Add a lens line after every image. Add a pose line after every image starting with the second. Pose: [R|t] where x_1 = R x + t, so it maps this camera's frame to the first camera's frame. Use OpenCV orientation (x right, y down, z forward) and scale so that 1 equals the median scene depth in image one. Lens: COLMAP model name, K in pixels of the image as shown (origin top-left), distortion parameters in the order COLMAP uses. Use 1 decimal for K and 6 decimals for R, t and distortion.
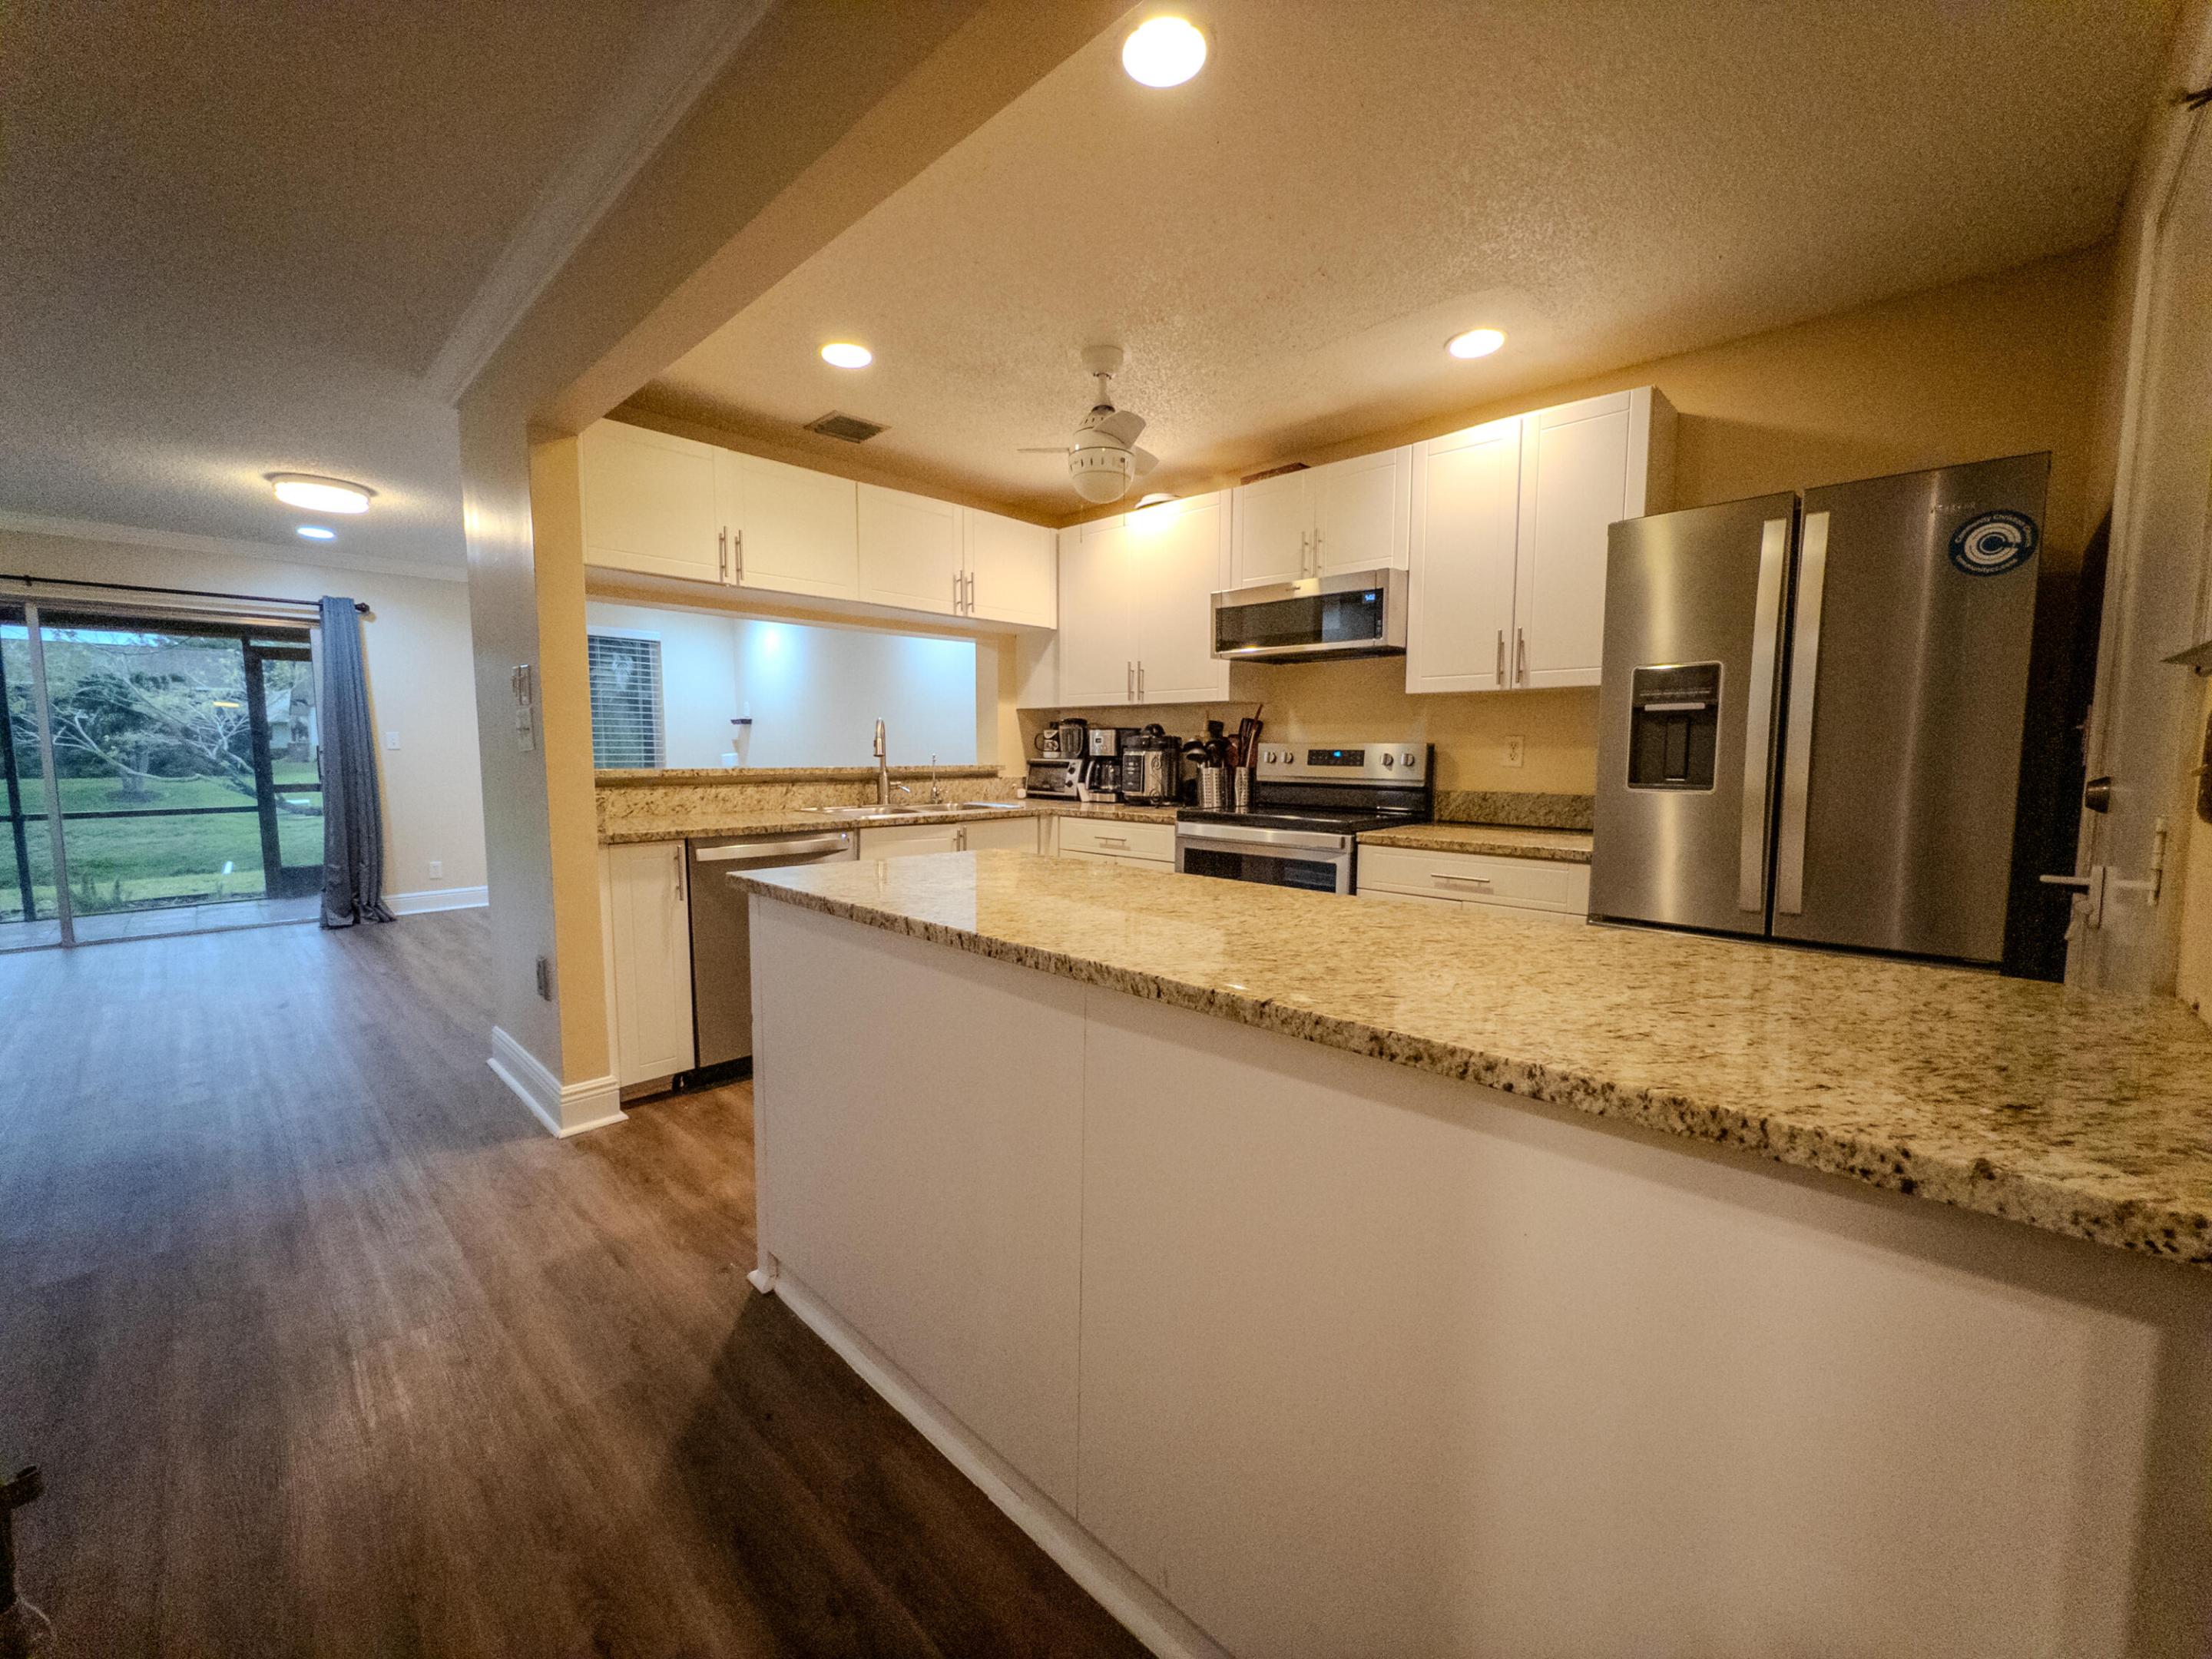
lens RADIAL K [[883.5, 0, 1107.2], [0, 883.5, 827.6], [0, 0, 1]] dist [0.000229, 0.000215]
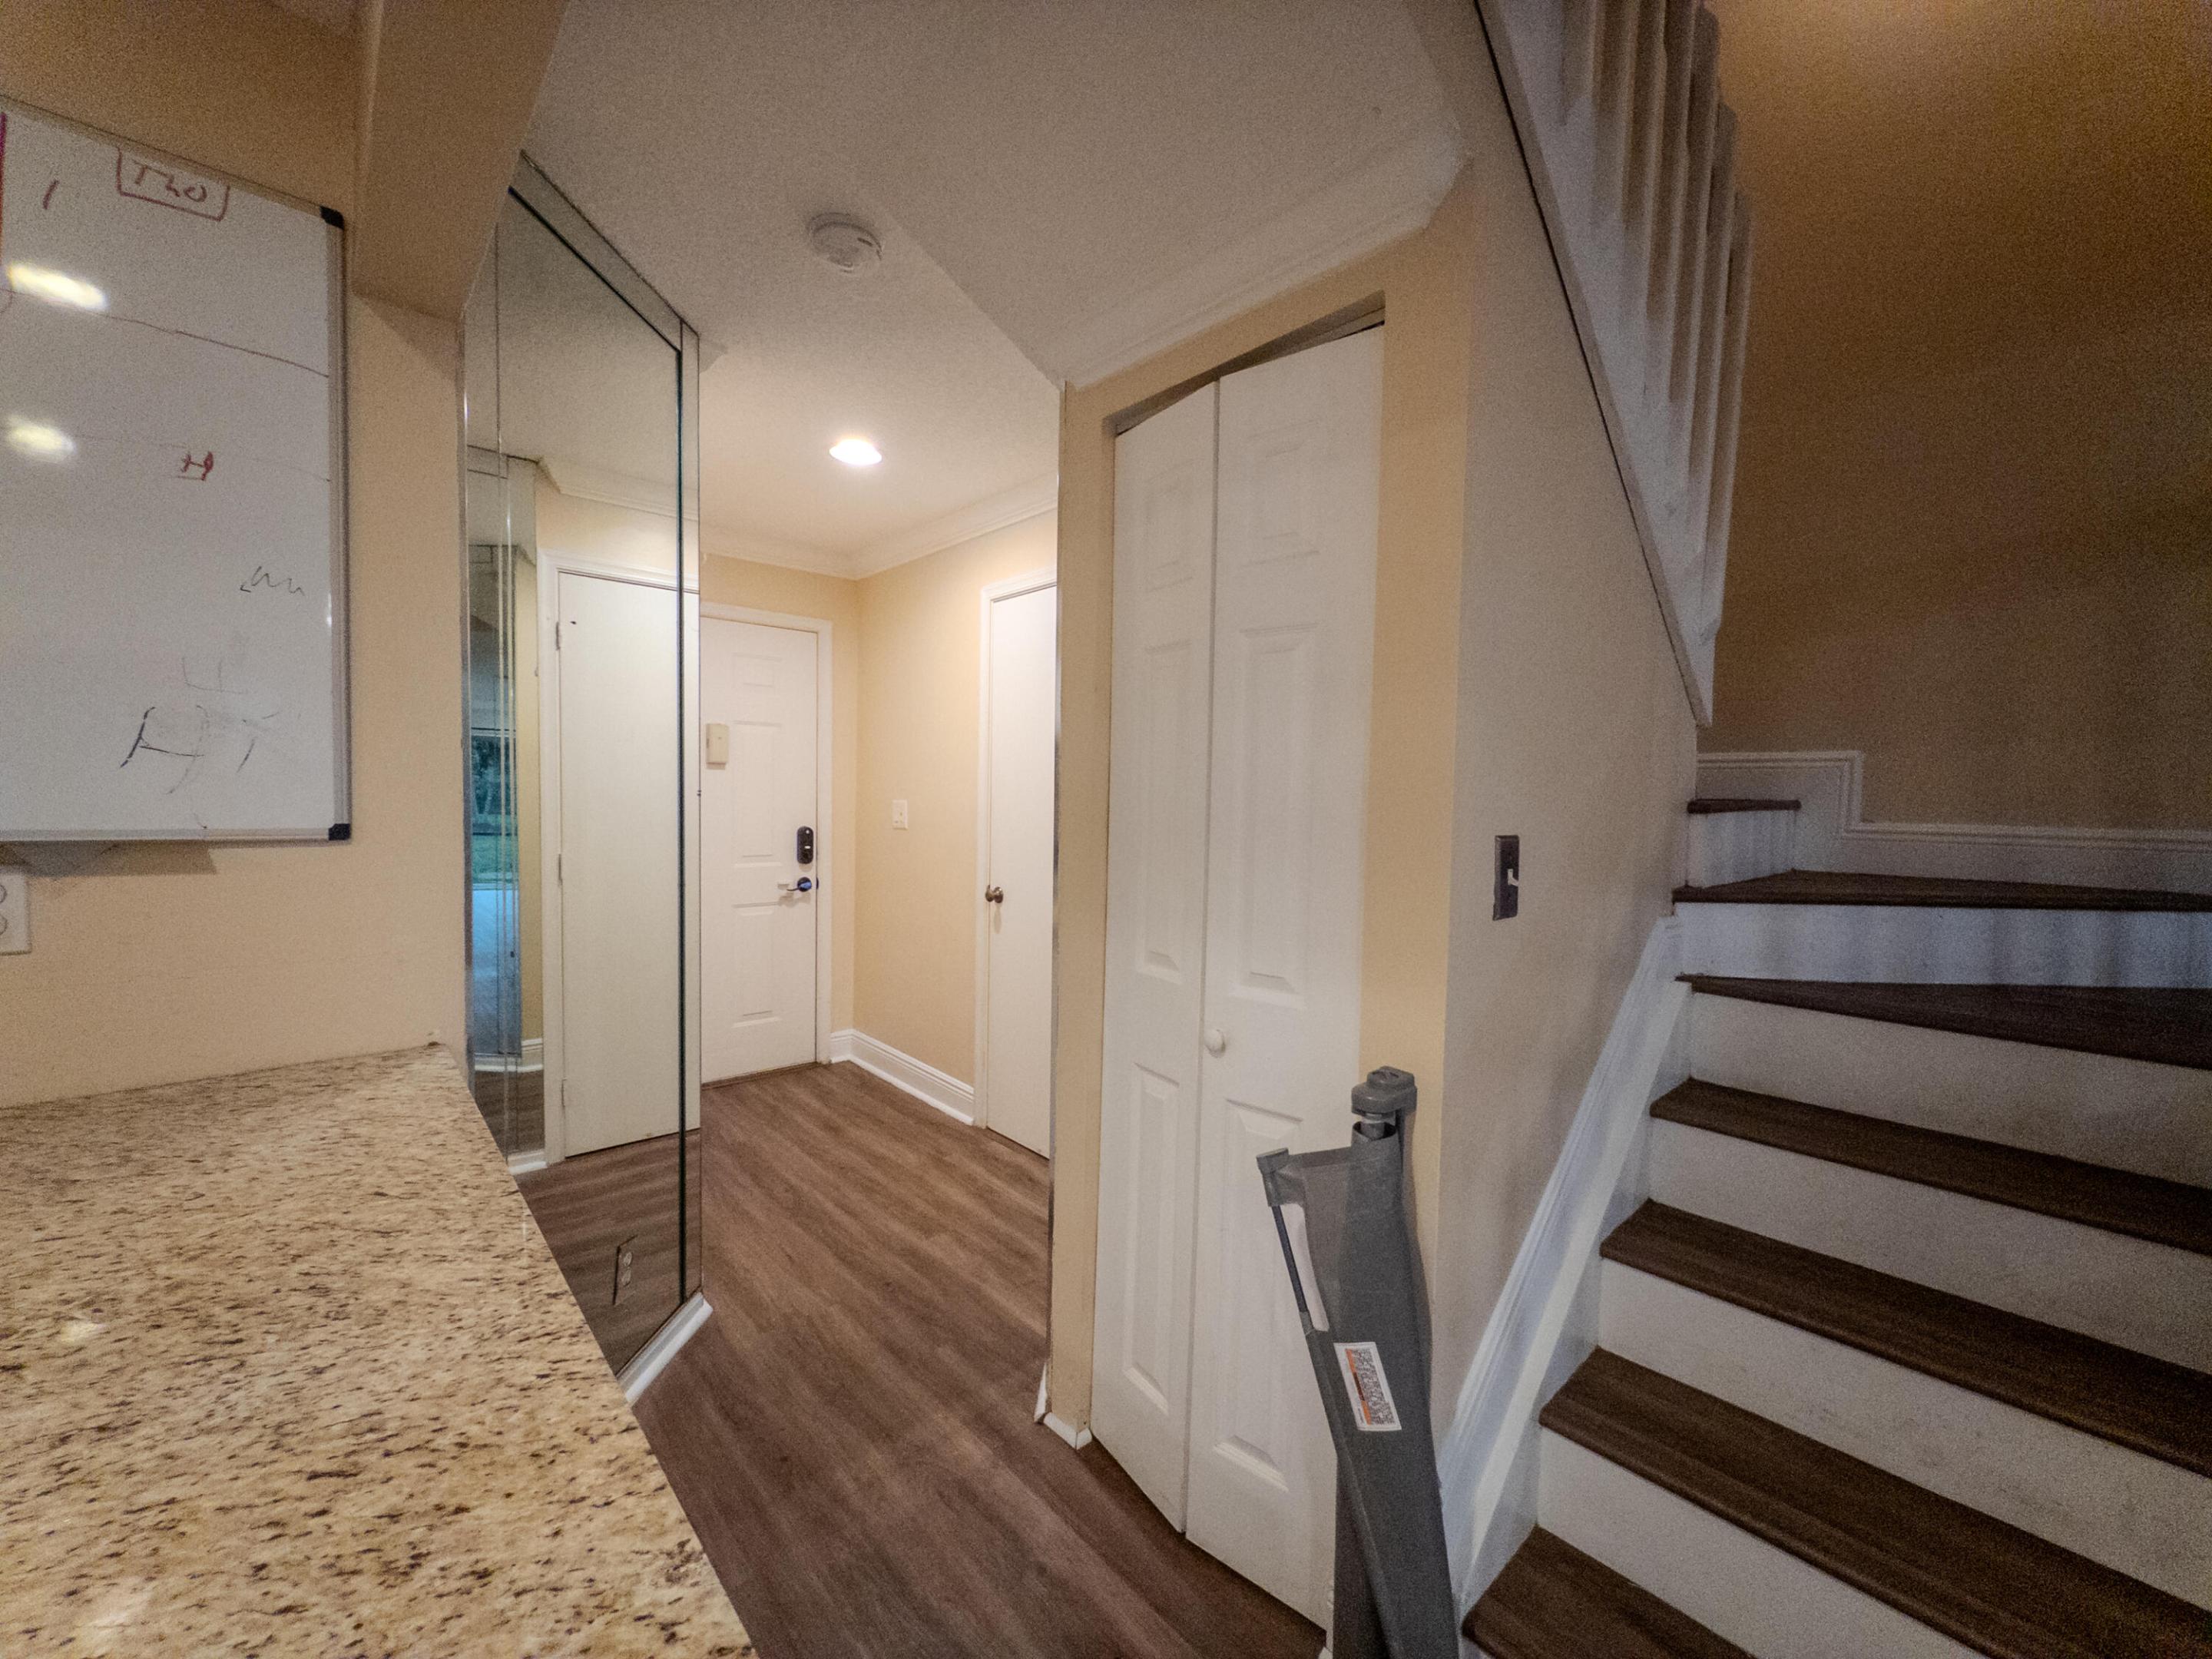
lens RADIAL K [[883.5, 0, 1103.7], [0, 883.5, 834.7], [0, 0, 1]] dist [0.000229, 0.000215]
pose [[-0.997073, -0.027387, 0.071388, -0.147654], [-0.017760, 0.991070, 0.132153, -0.095697], [-0.074370, 0.130499, -0.988655, 0.508593]]
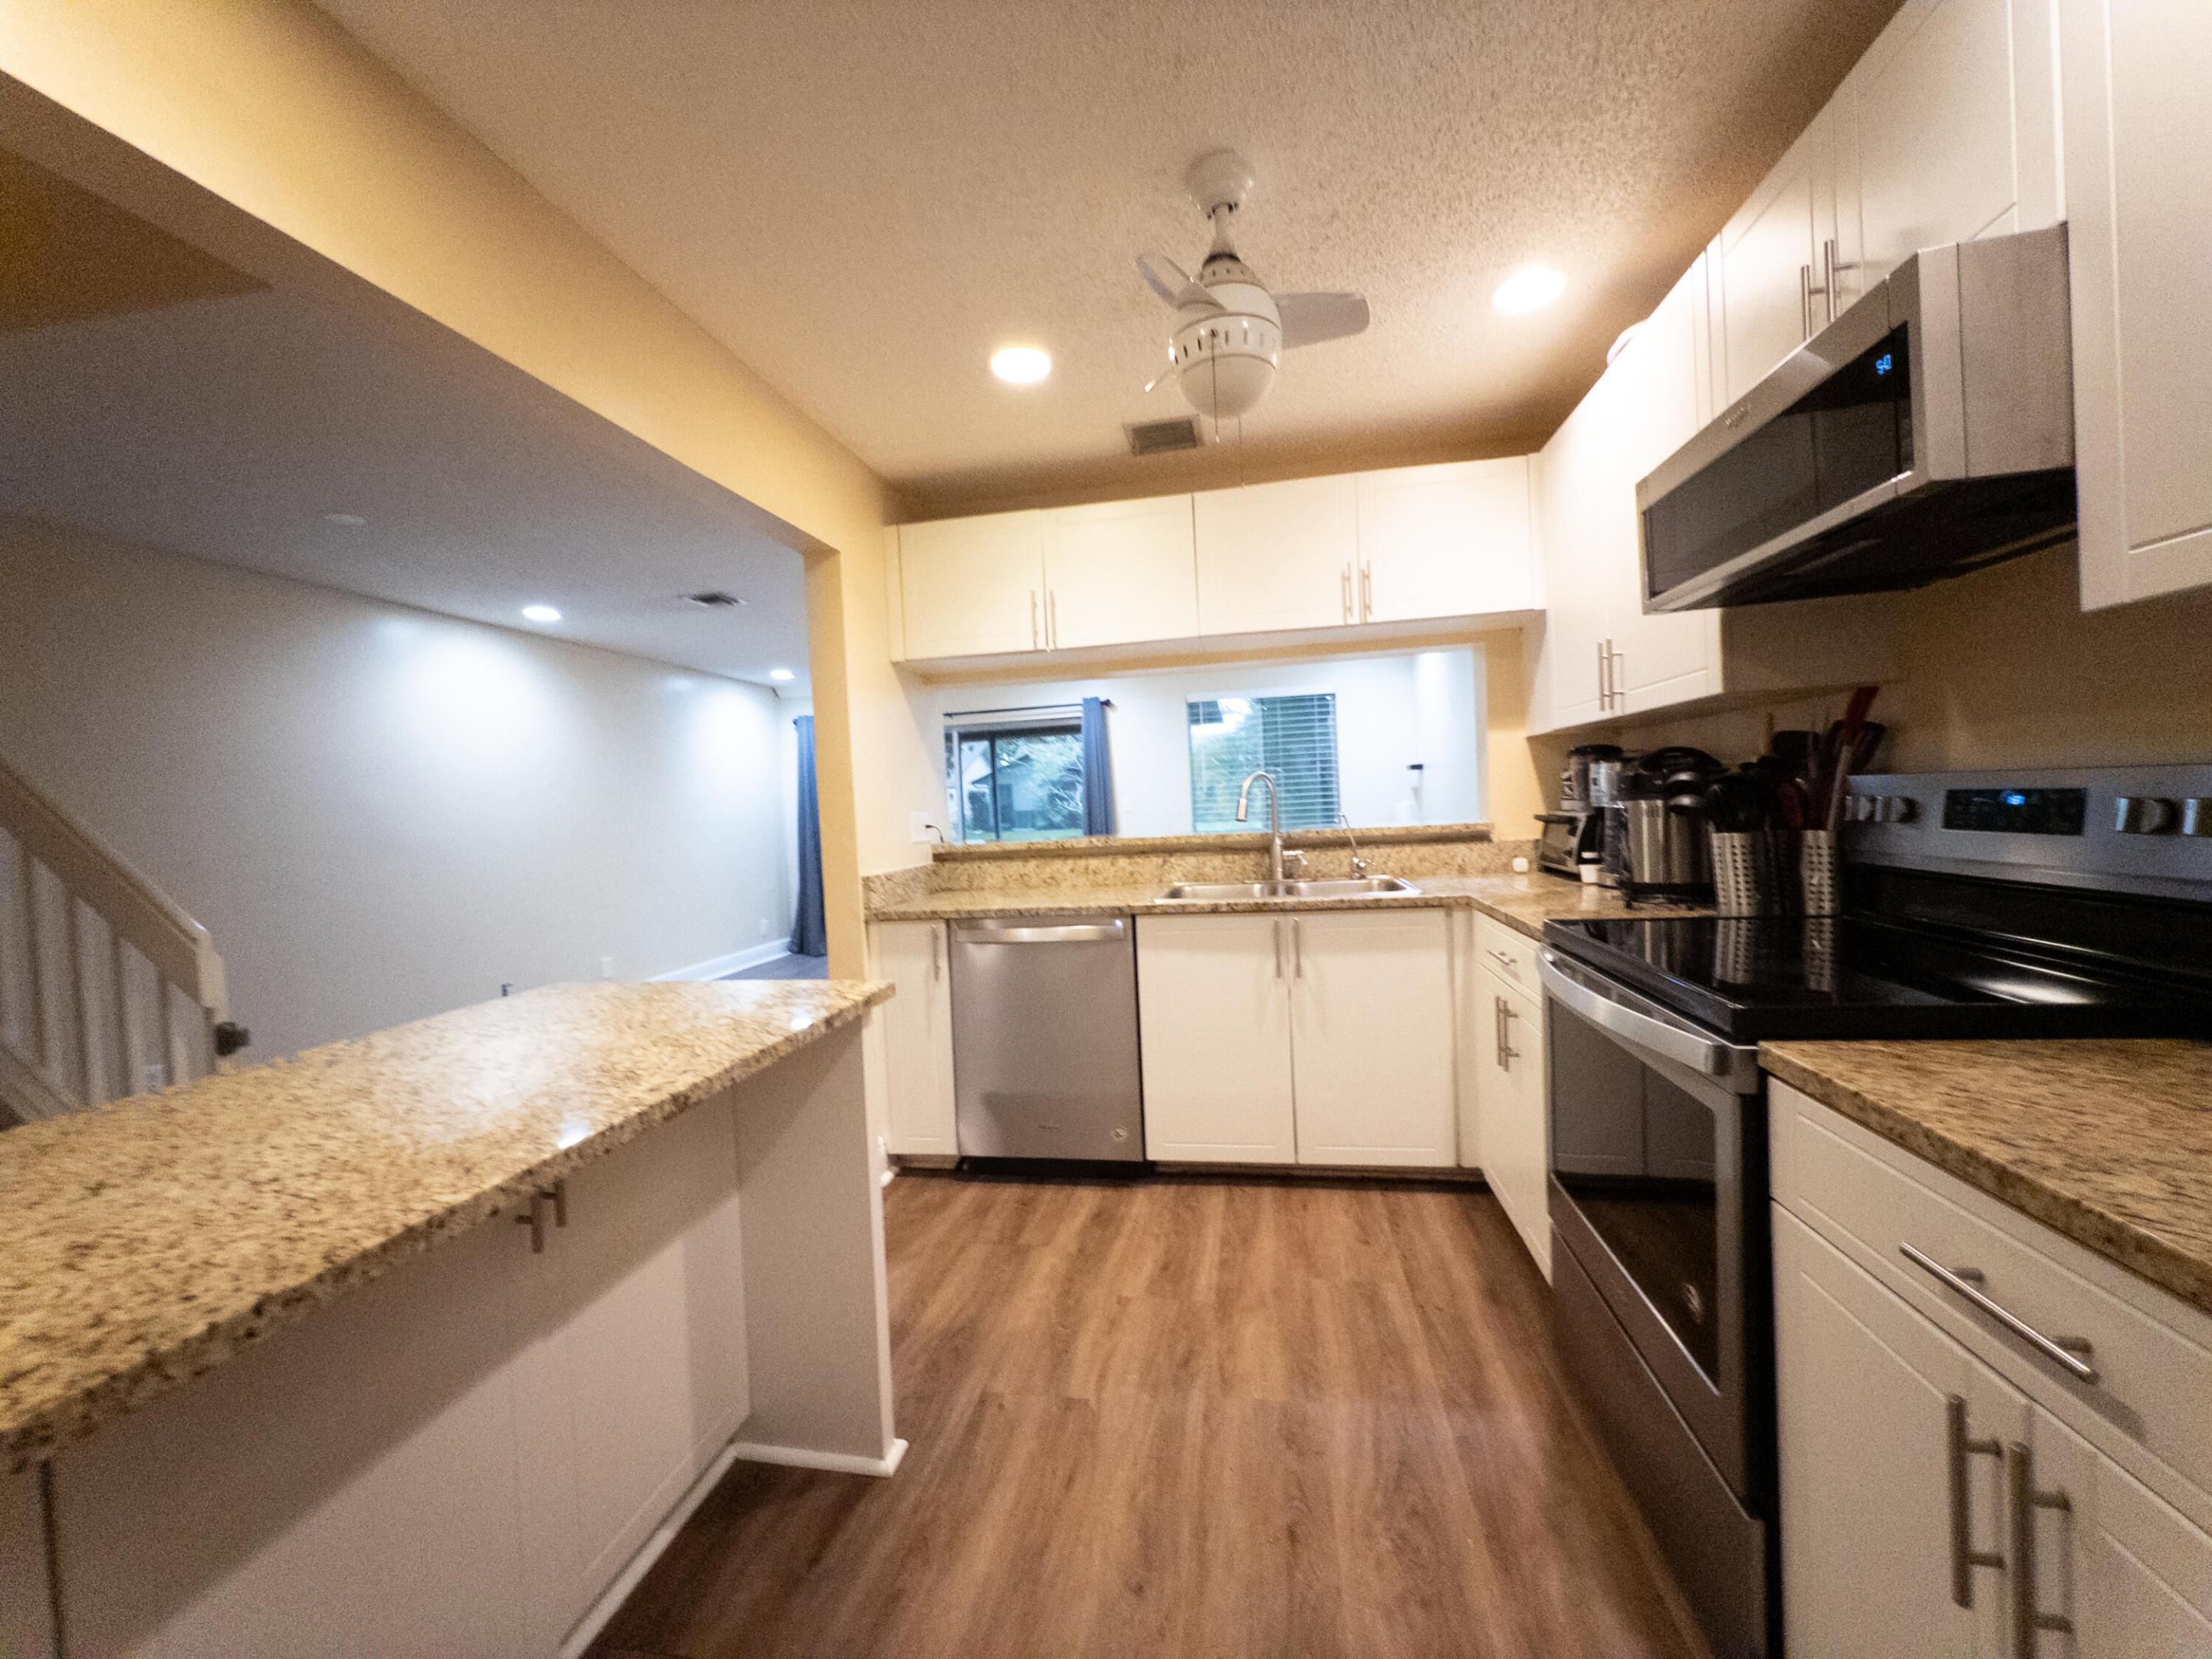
lens RADIAL K [[883.5, 0, 1104.2], [0, 883.5, 829.1], [0, 0, 1]] dist [0.000229, 0.000215]
pose [[0.552876, -0.009260, -0.833212, 0.378664], [-0.021960, 0.999429, -0.025680, -0.056170], [0.832974, 0.032495, 0.552357, 0.508605]]
